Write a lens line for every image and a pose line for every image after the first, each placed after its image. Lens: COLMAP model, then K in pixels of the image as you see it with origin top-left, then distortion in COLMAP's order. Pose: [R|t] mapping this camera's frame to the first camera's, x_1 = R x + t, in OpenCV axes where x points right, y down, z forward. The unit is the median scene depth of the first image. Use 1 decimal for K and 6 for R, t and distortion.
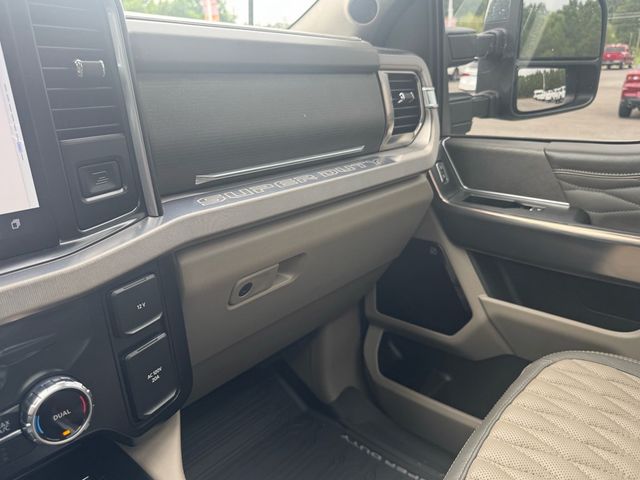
lens RADIAL K [[484.7, 0, 320.0], [0, 484.7, 240.0], [0, 0, 1]] dist [0.007694, -0.000938]
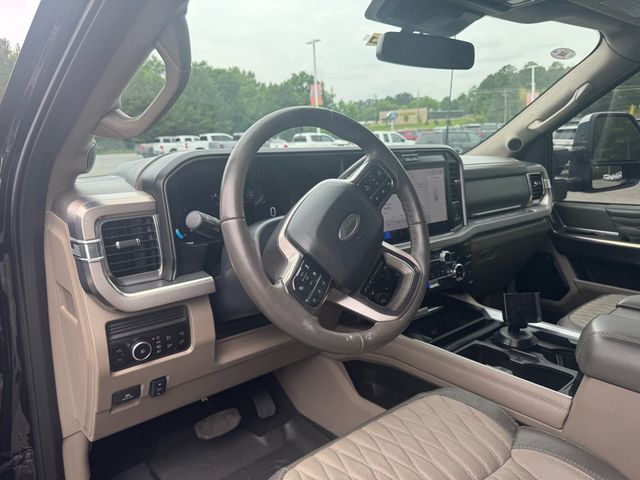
lens RADIAL K [[458.4, 0, 320.0], [0, 458.4, 240.0], [0, 0, 1]] dist [-0.001301, -0.006583]
pose [[0.985642, 0.023622, -0.167191, -0.421894], [-0.042978, 0.992652, -0.113118, 0.229814], [0.163290, 0.118679, 0.979414, -1.126211]]
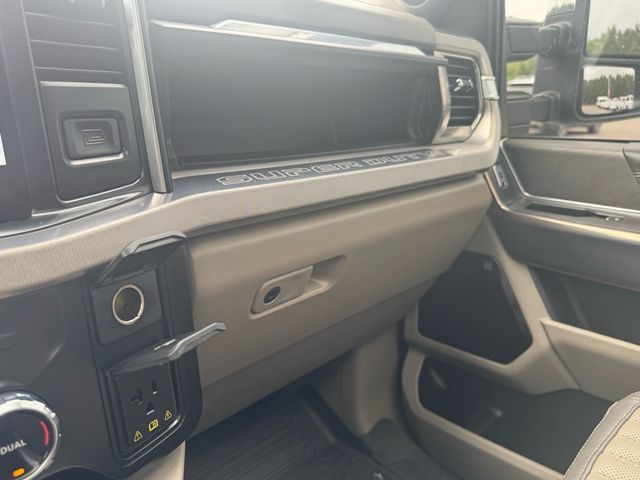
lens RADIAL K [[492.1, 0, 327.5], [0, 492.1, 243.2], [0, 0, 1]] dist [-0.001422, 0.000366]
pose [[0.998577, 0.031136, -0.043300, -0.018138], [-0.032827, 0.998704, -0.038906, 0.029265], [0.042033, 0.040272, 0.998304, 0.114537]]
